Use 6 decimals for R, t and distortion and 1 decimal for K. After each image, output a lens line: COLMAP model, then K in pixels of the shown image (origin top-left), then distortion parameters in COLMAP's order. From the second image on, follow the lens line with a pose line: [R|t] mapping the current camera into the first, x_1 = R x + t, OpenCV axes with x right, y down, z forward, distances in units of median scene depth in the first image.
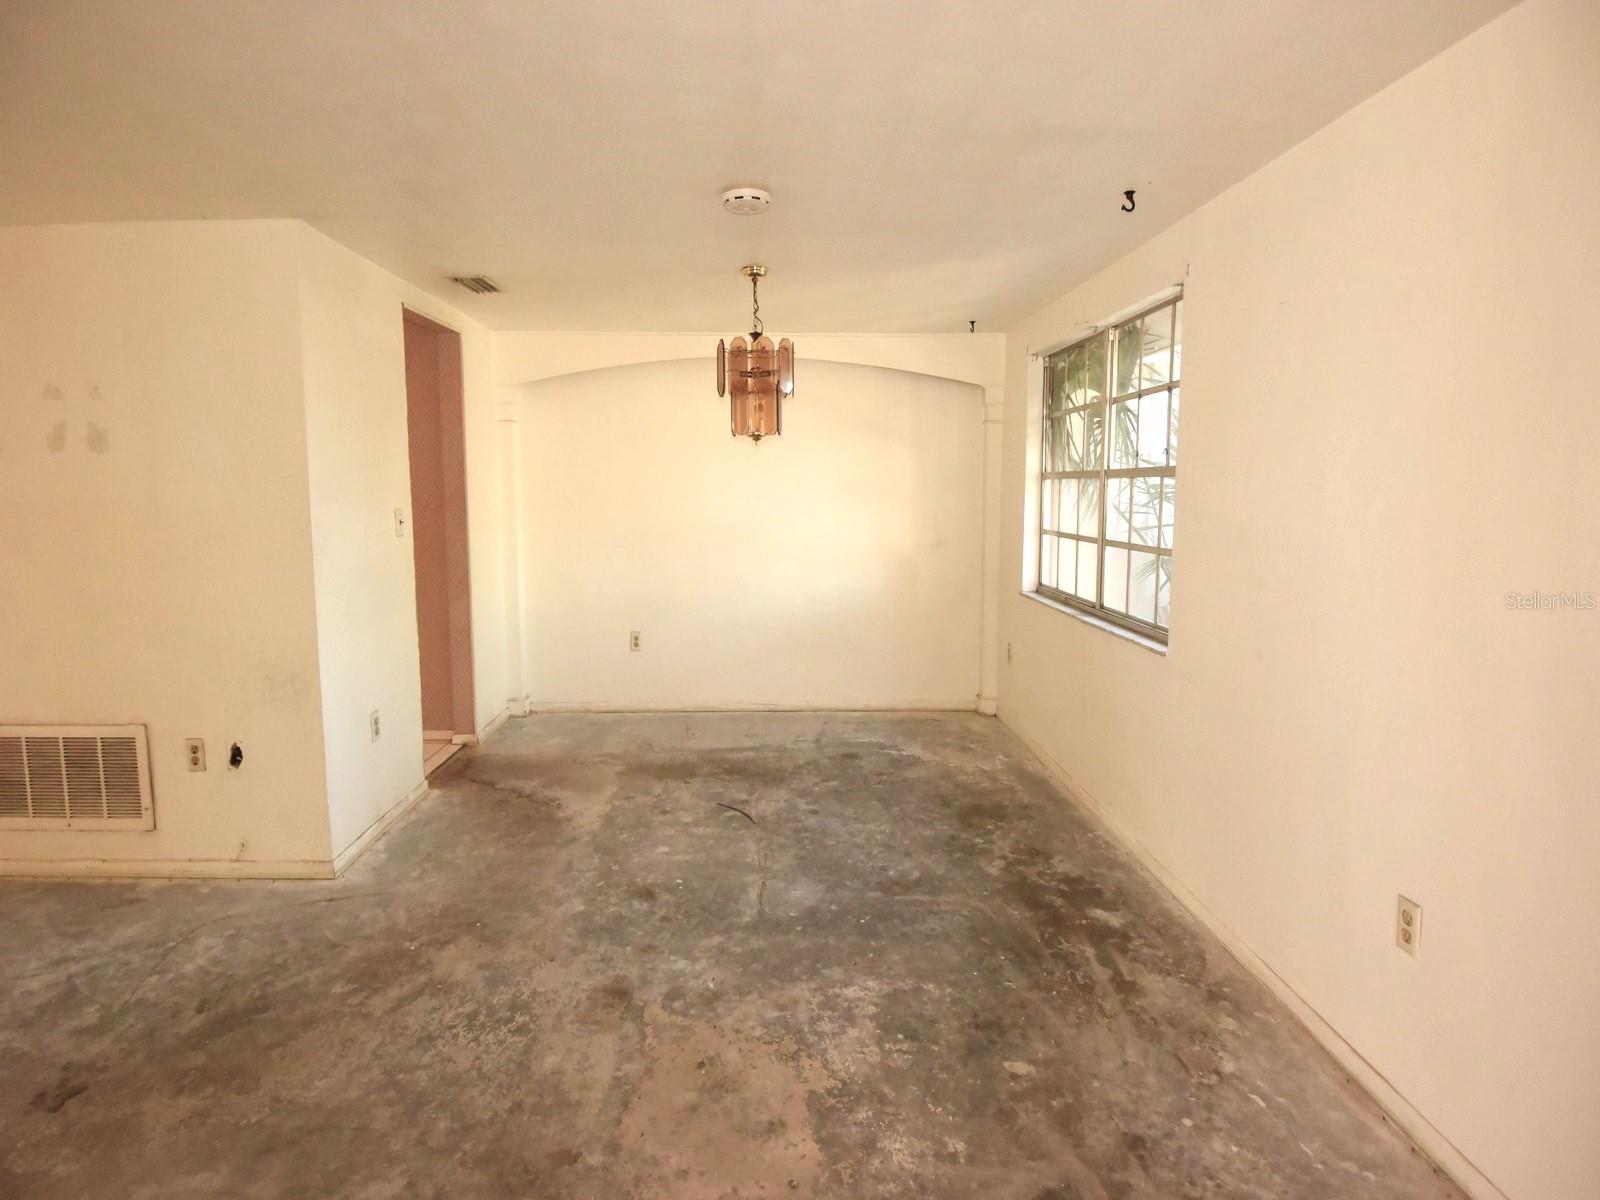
lens RADIAL K [[847.2, 0, 808.0], [0, 847.2, 586.7], [0, 0, 1]] dist [-0.009412, -0.017406]
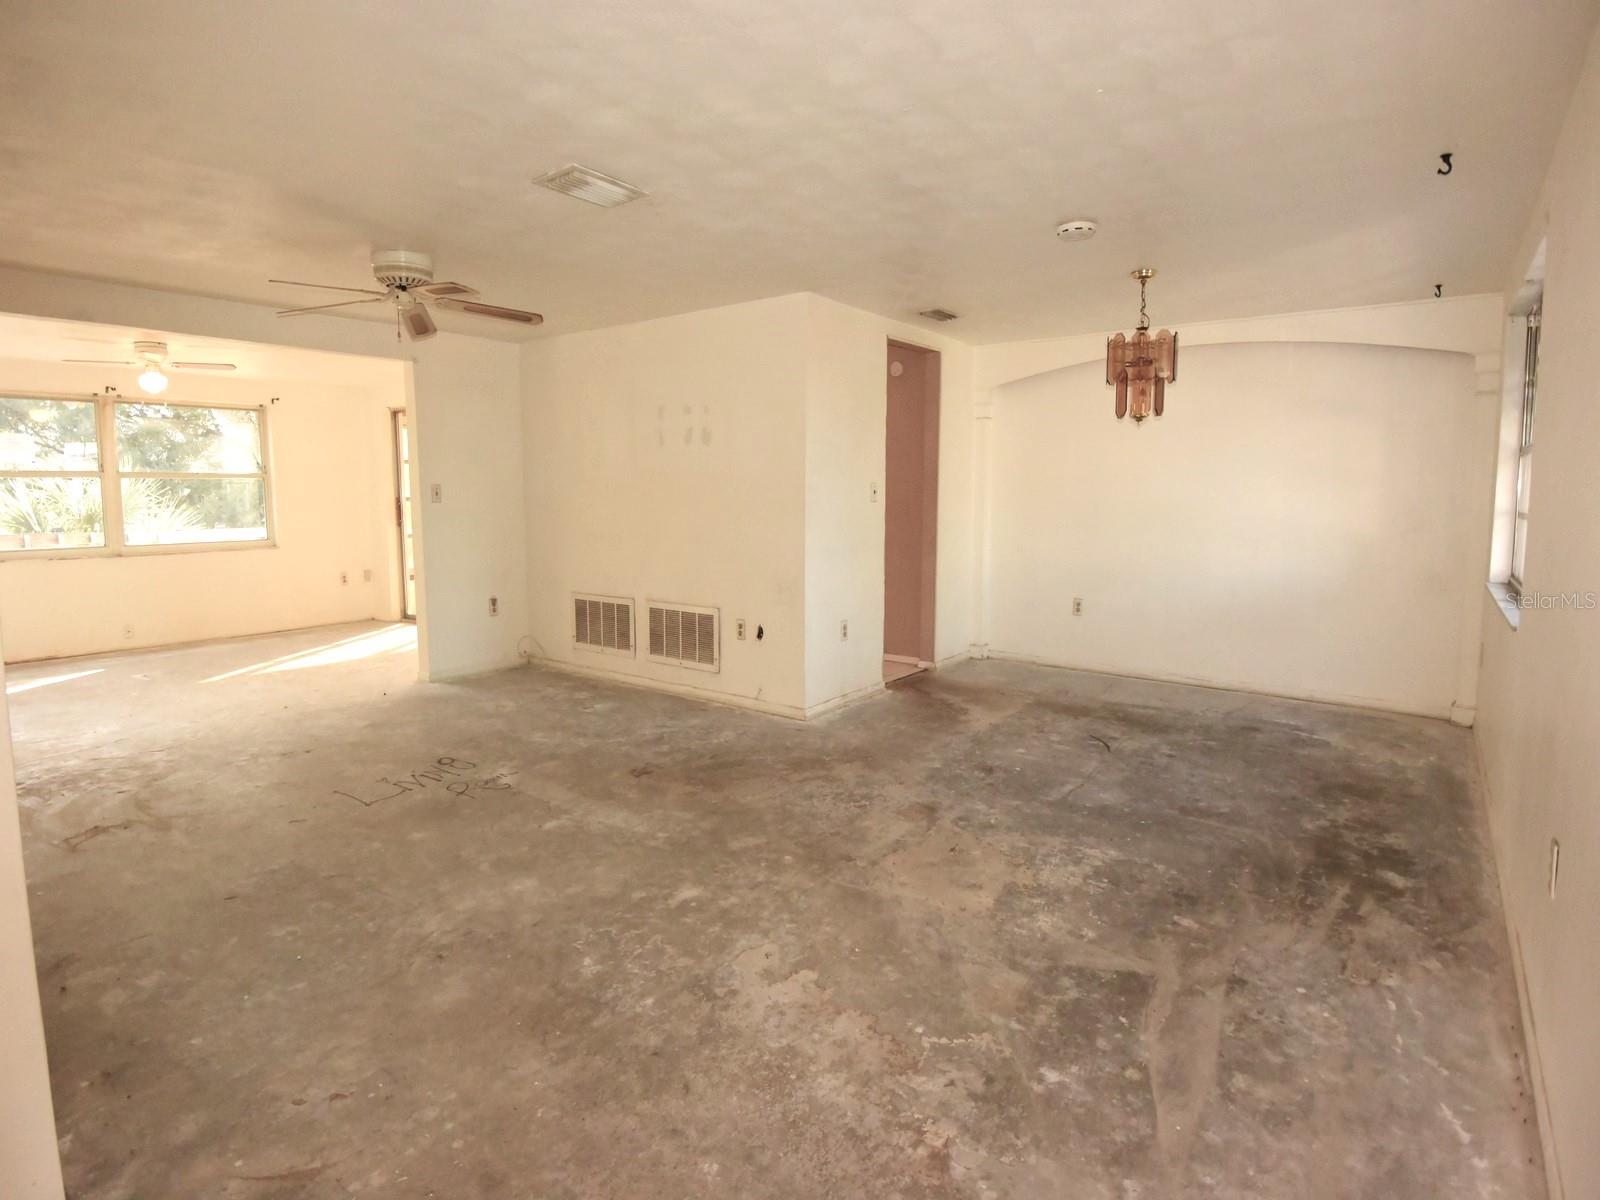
lens RADIAL K [[847.2, 0, 796.4], [0, 847.2, 600.1], [0, 0, 1]] dist [-0.009412, -0.017406]
pose [[0.775684, 0.081558, -0.625830, 0.385415], [-0.075309, 0.996491, 0.036521, 0.075836], [0.626612, 0.018802, 0.779104, -0.221812]]
